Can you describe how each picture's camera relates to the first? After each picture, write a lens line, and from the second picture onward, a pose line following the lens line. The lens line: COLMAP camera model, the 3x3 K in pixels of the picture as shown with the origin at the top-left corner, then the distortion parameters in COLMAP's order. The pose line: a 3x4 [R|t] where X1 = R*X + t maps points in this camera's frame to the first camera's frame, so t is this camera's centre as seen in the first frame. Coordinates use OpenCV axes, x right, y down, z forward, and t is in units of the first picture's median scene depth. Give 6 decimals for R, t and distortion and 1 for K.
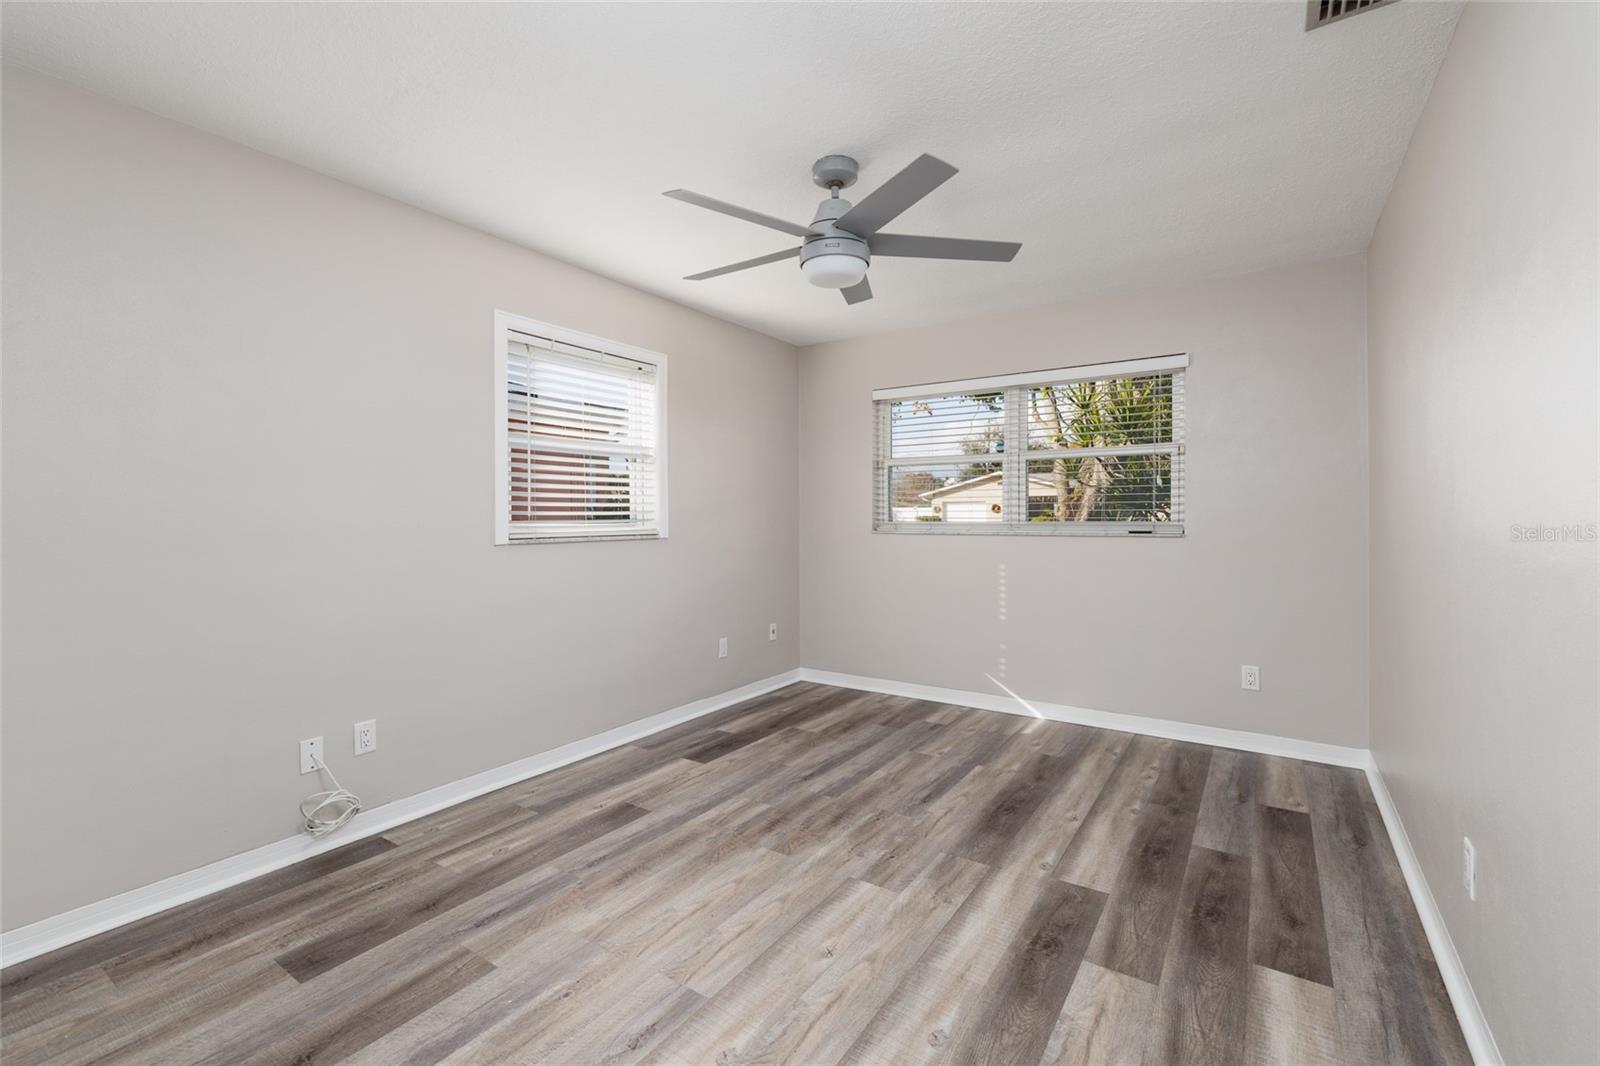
lens RADIAL K [[685.9, 0, 802.0], [0, 685.9, 526.0], [0, 0, 1]] dist [0.011664, -0.000248]
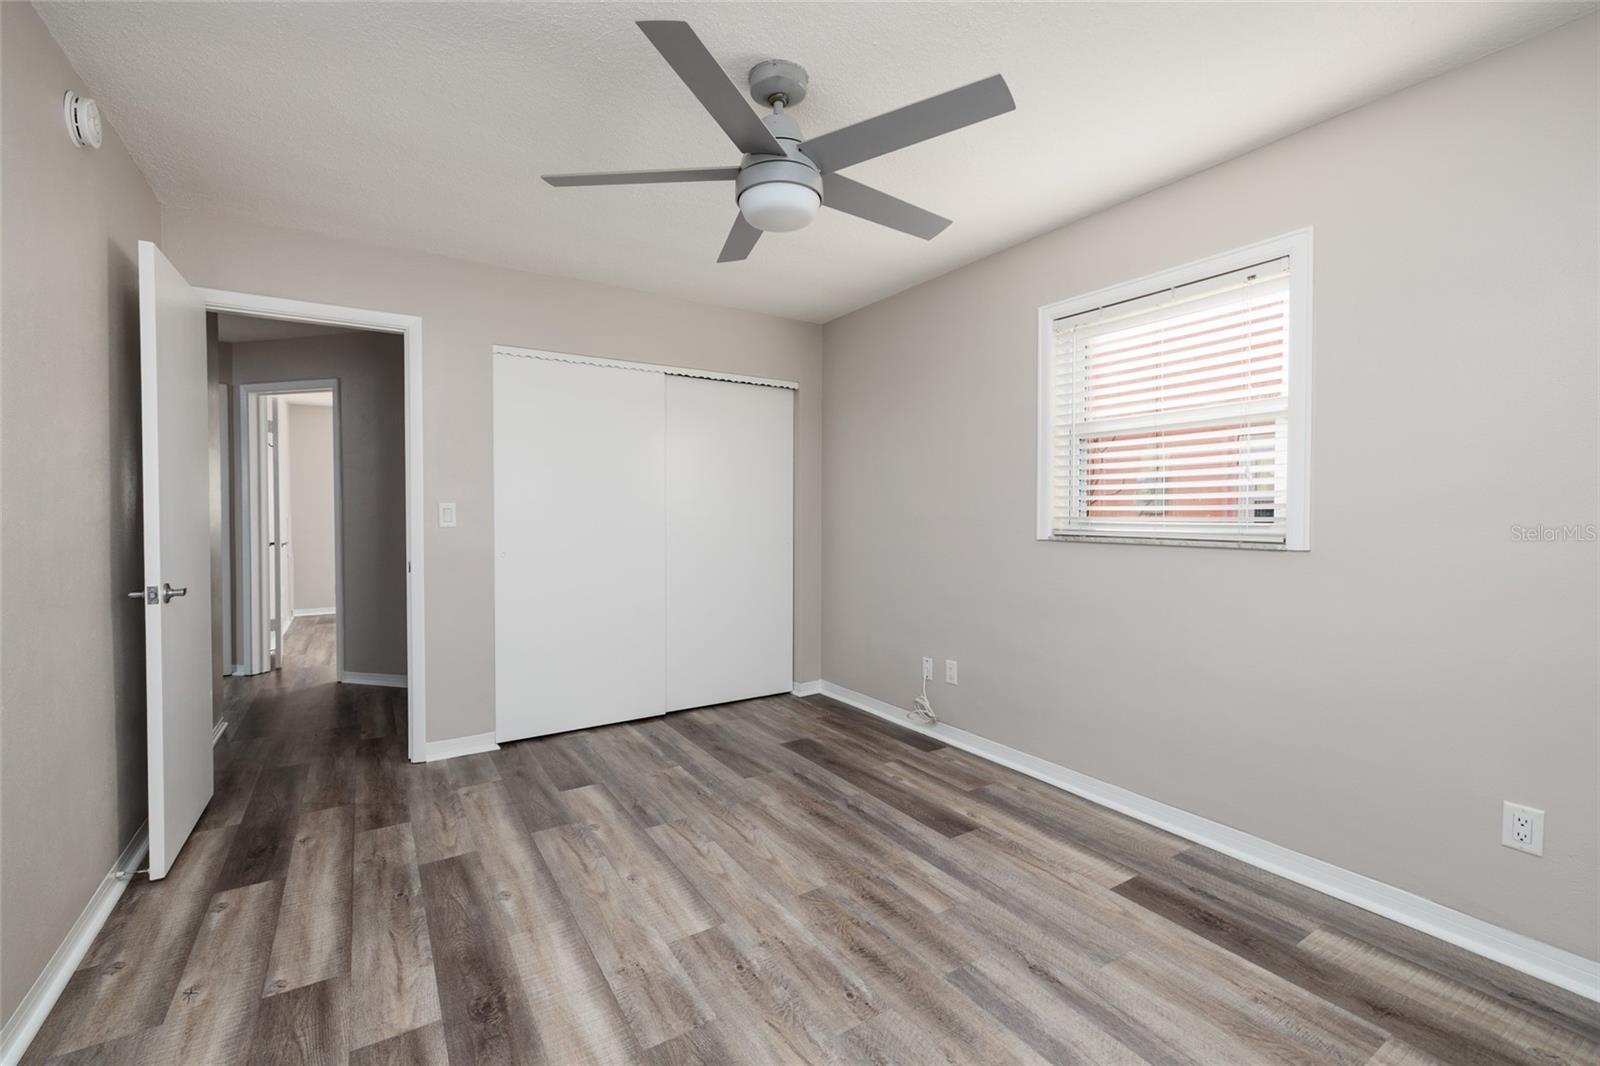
lens RADIAL K [[685.9, 0, 804.2], [0, 685.9, 527.0], [0, 0, 1]] dist [0.011664, -0.000248]
pose [[-0.394142, 0.023520, -0.918749, 0.778298], [-0.011426, 0.999470, 0.030488, -0.023077], [0.918979, 0.022514, -0.393664, 1.340707]]
